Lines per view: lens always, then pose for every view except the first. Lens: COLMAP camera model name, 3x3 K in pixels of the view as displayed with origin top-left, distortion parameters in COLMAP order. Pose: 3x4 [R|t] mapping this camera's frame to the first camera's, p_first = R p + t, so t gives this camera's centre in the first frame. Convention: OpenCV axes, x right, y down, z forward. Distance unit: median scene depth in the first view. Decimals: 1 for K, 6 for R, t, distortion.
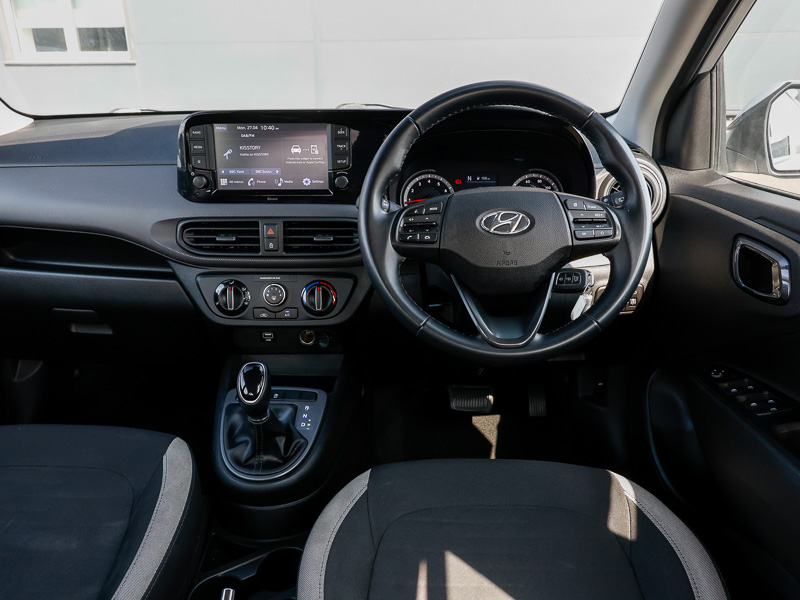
lens RADIAL K [[610.3, 0, 400.0], [0, 610.3, 300.0], [0, 0, 1]] dist [0.002277, -0.000474]
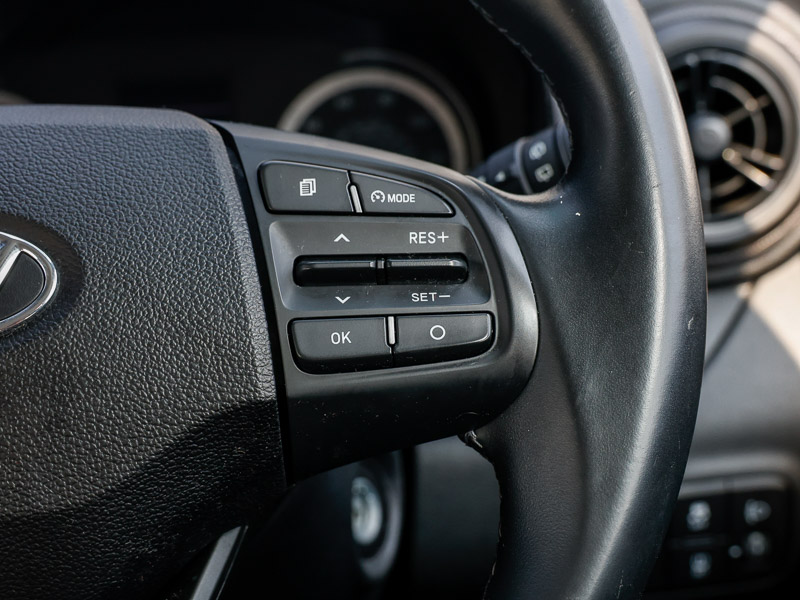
lens RADIAL K [[1397.9, 0, 400.0], [0, 1397.9, 300.0], [0, 0, 1]] dist [0.007207, 0.024640]
pose [[0.998726, -0.017515, 0.047330, 0.238179], [0.021436, 0.996264, -0.083658, -0.066104], [-0.045688, 0.084566, 0.995370, 0.447312]]
